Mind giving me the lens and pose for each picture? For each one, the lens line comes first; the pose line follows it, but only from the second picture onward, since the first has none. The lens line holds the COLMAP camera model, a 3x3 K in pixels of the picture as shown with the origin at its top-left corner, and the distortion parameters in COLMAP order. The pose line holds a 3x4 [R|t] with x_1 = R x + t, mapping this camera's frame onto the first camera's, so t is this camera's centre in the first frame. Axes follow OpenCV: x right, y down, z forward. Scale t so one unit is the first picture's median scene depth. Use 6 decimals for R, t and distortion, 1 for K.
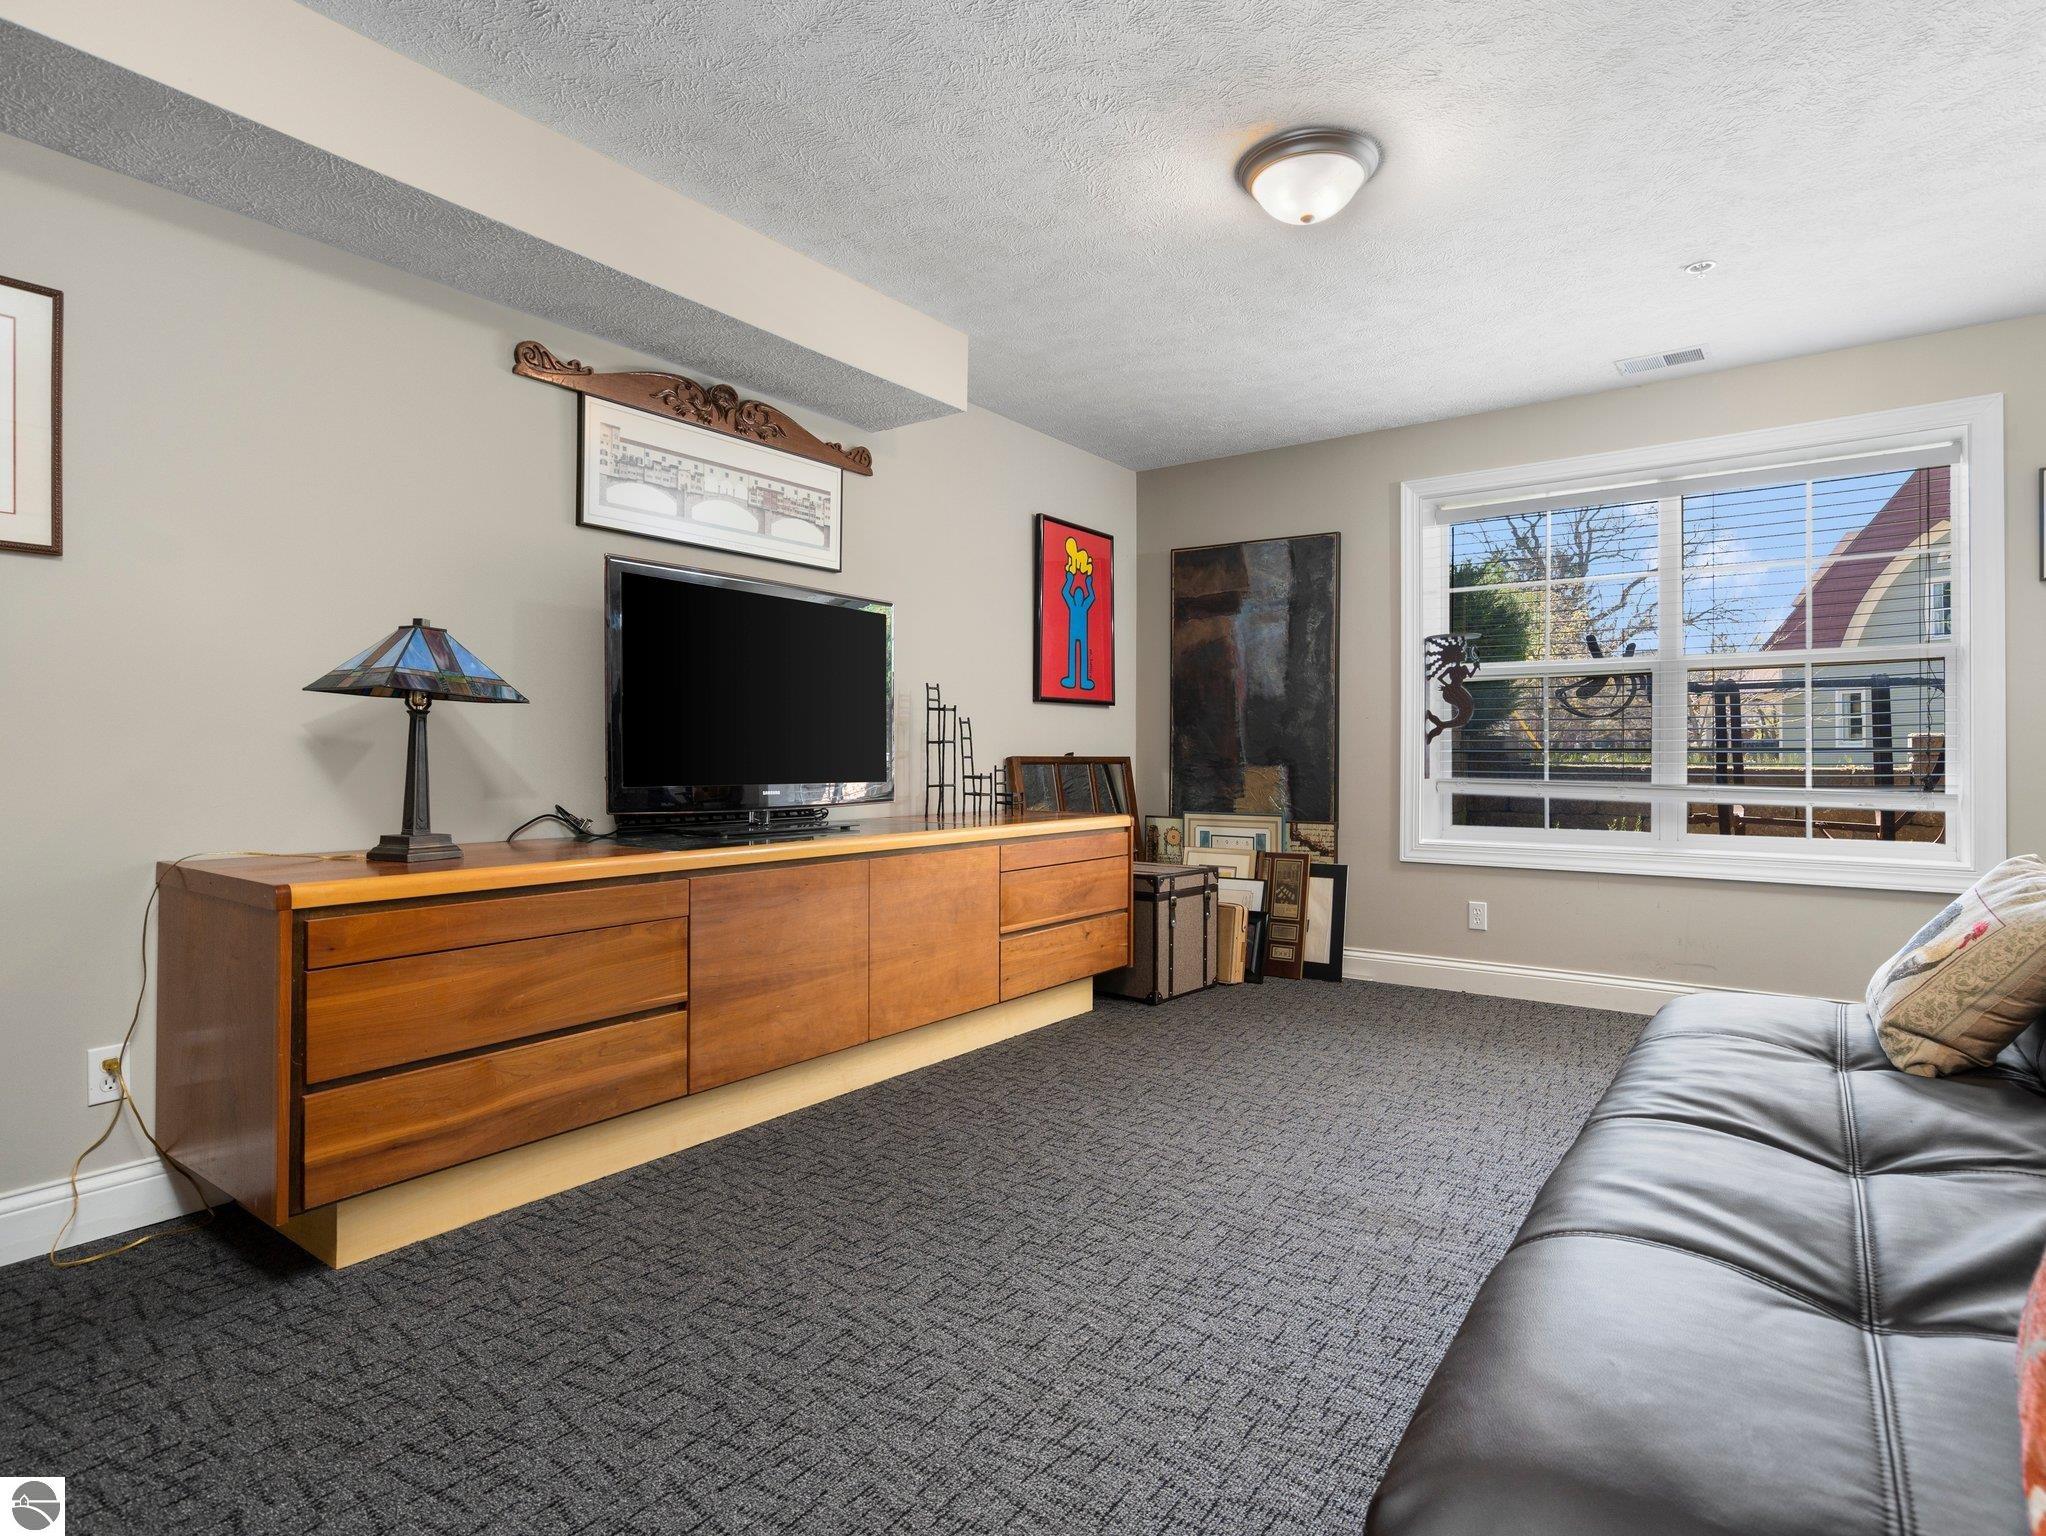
lens RADIAL K [[1090.1, 0, 1033.9], [0, 1090.1, 763.3], [0, 0, 1]] dist [-0.000629, 0.000583]
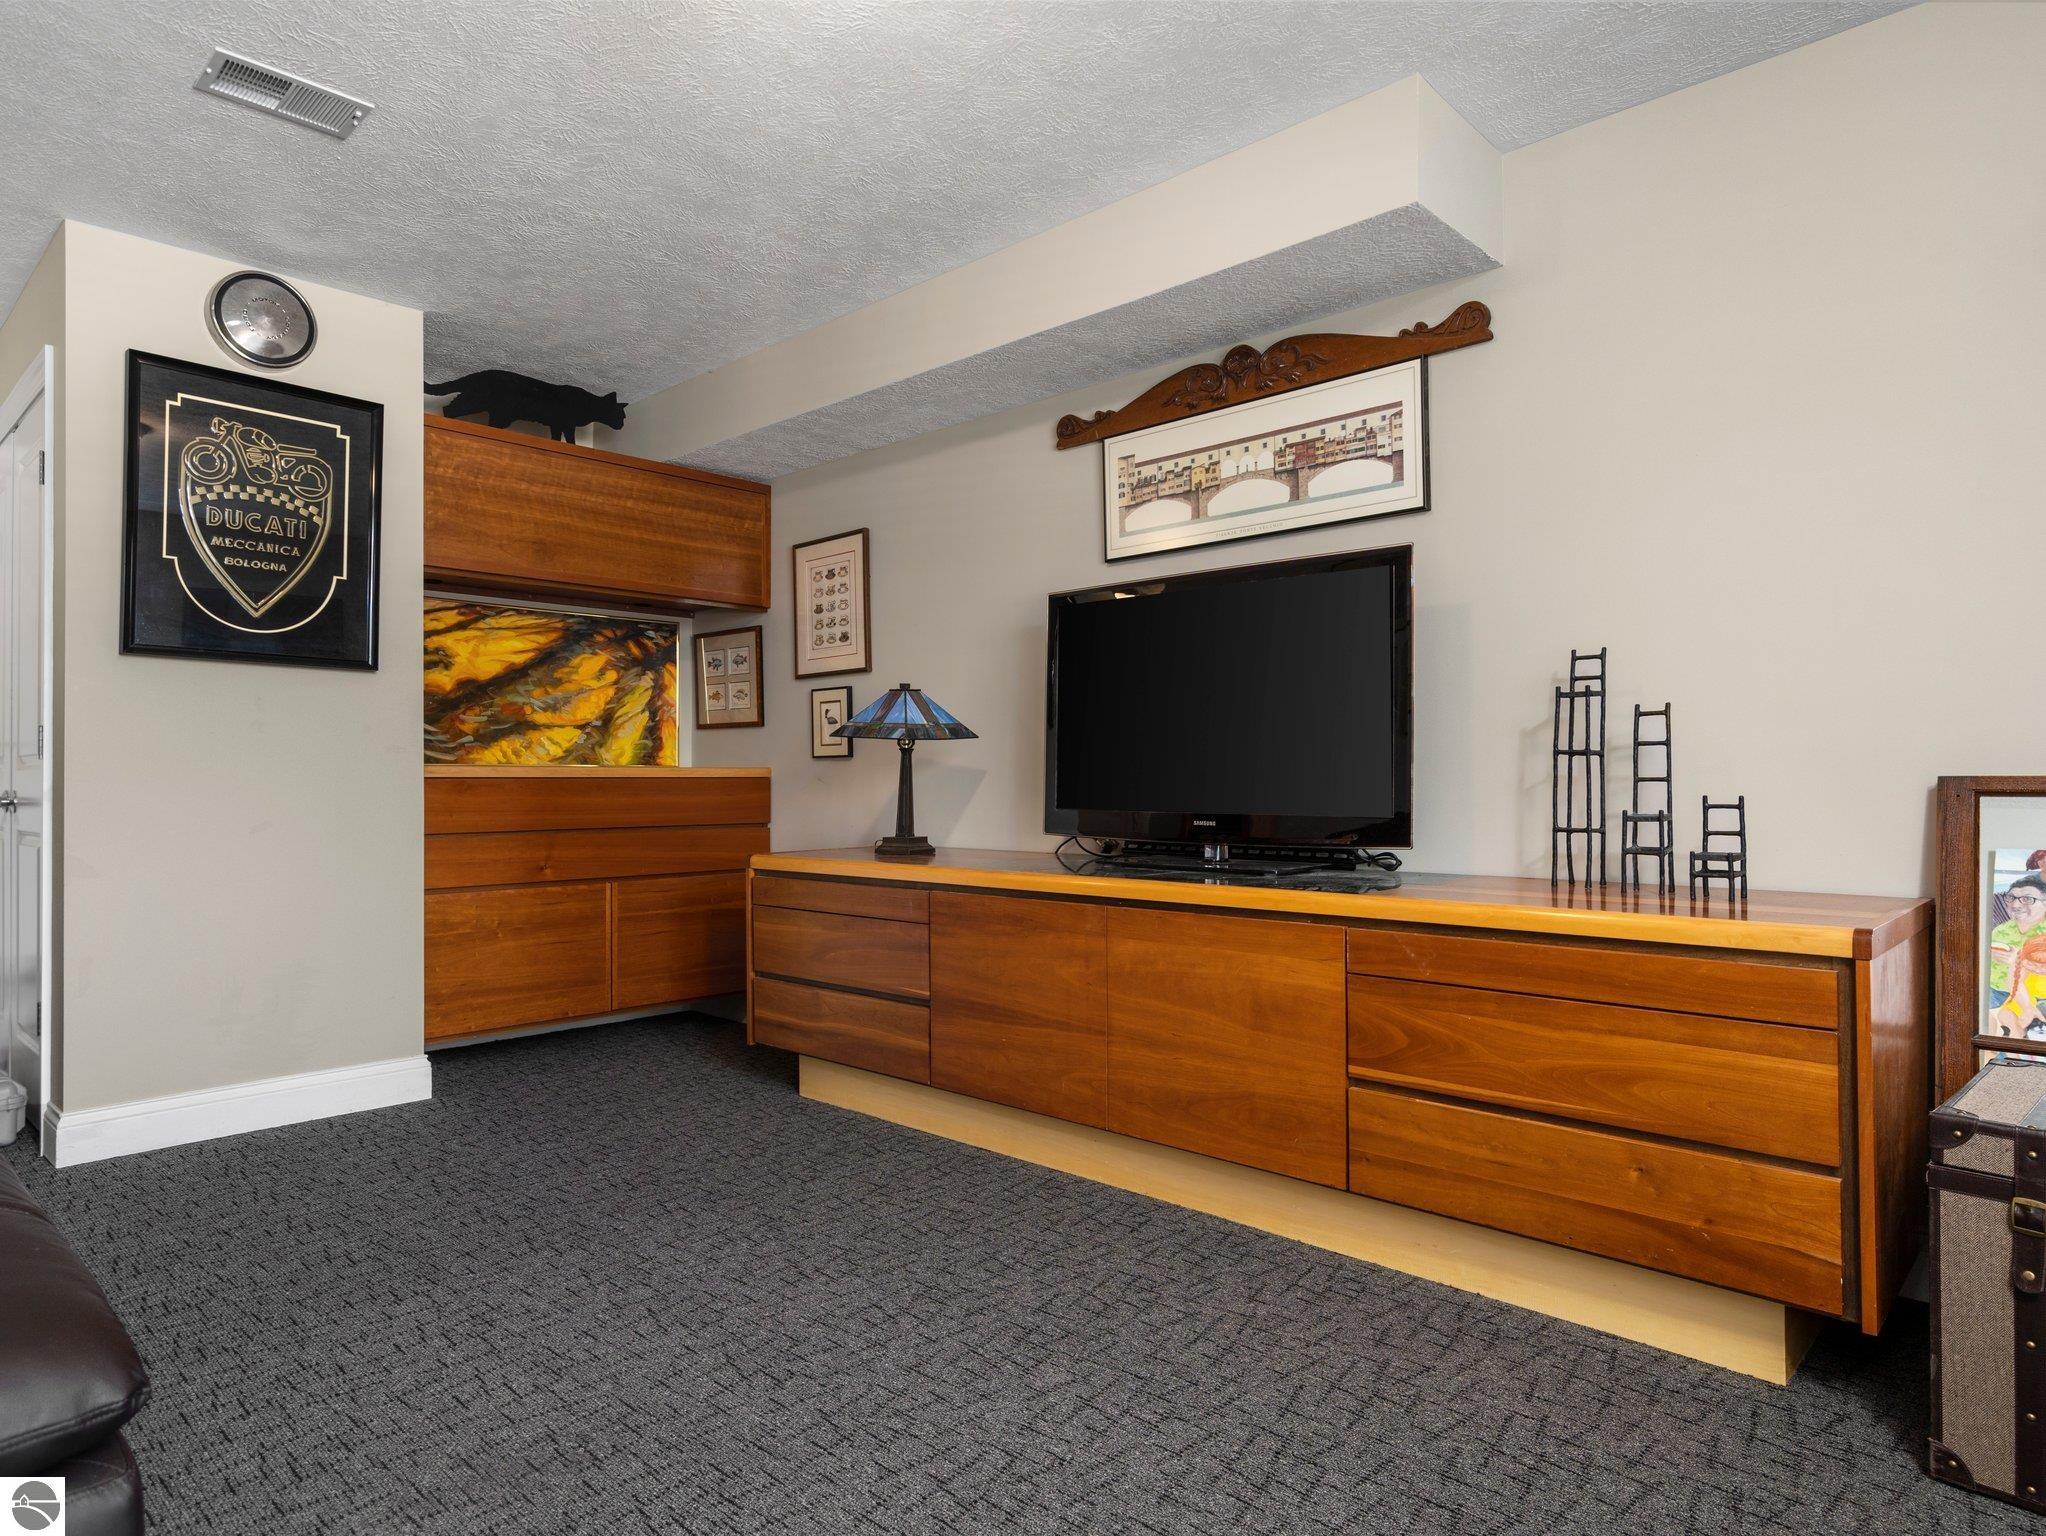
lens RADIAL K [[1218.3, 0, 1026.9], [0, 1218.3, 787.1], [0, 0, 1]] dist [0.004221, 0.002119]
pose [[-0.130160, 0.002890, -0.991489, 0.612224], [-0.004409, 0.999984, 0.003494, -0.003185], [0.991483, 0.004826, -0.130145, 0.854873]]
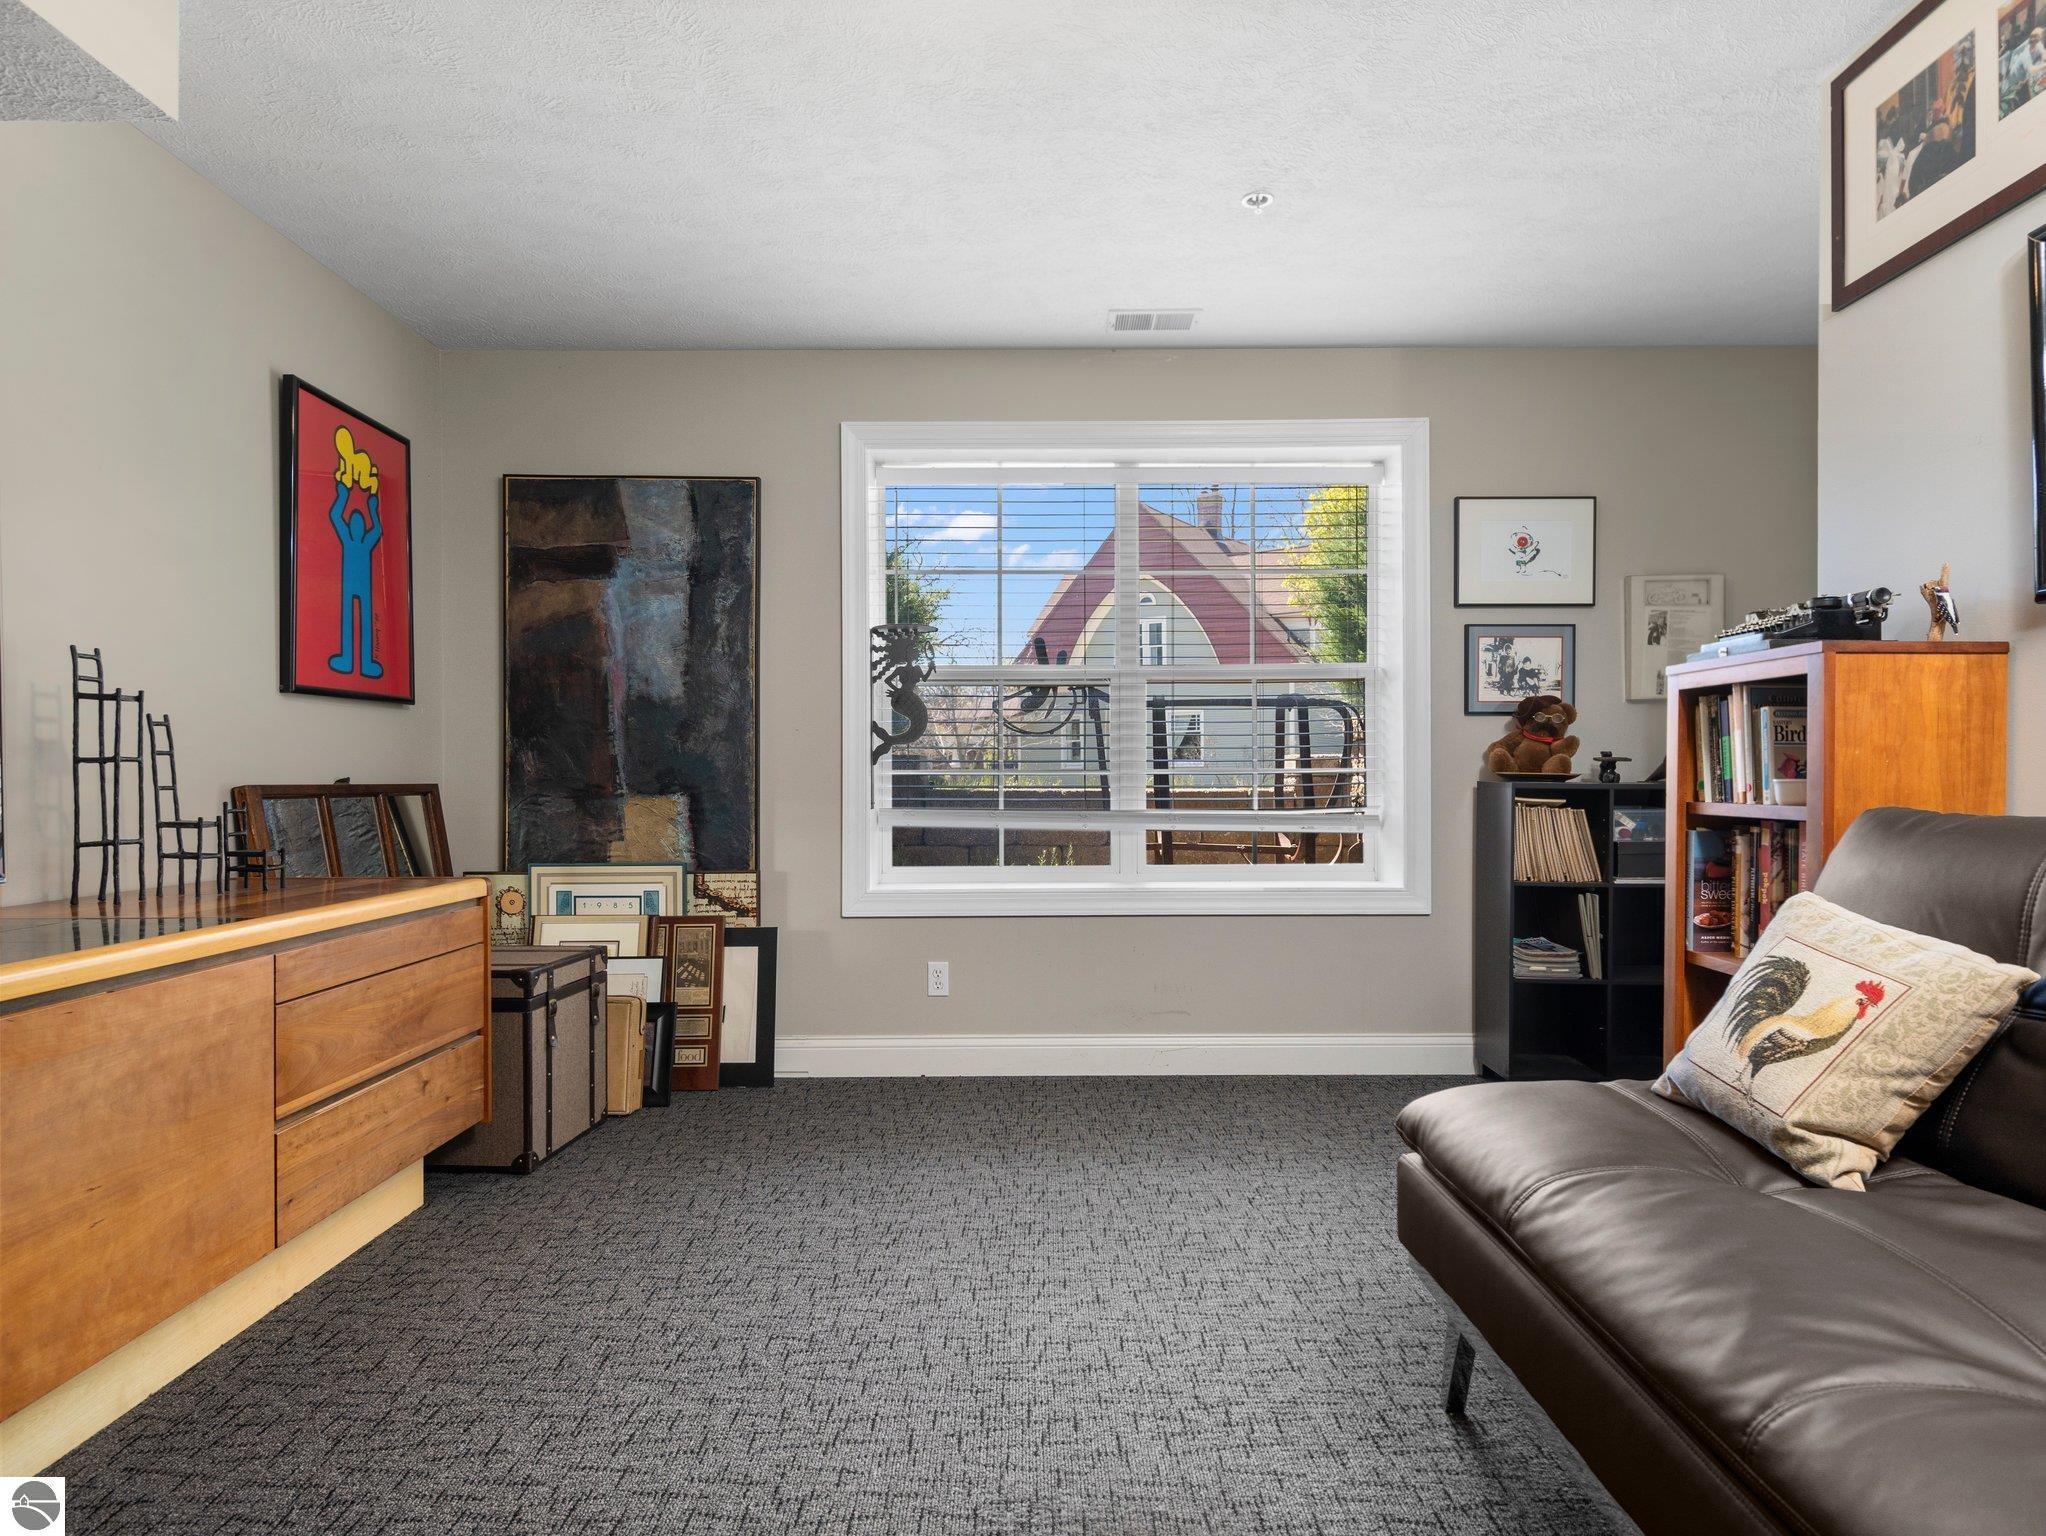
lens RADIAL K [[1218.3, 0, 1026.9], [0, 1218.3, 787.1], [0, 0, 1]] dist [0.004221, 0.002119]
pose [[0.810737, -0.010448, 0.585317, -0.075701], [0.010328, 0.999940, 0.003544, -0.004195], [-0.585319, 0.003171, 0.810797, 0.282660]]
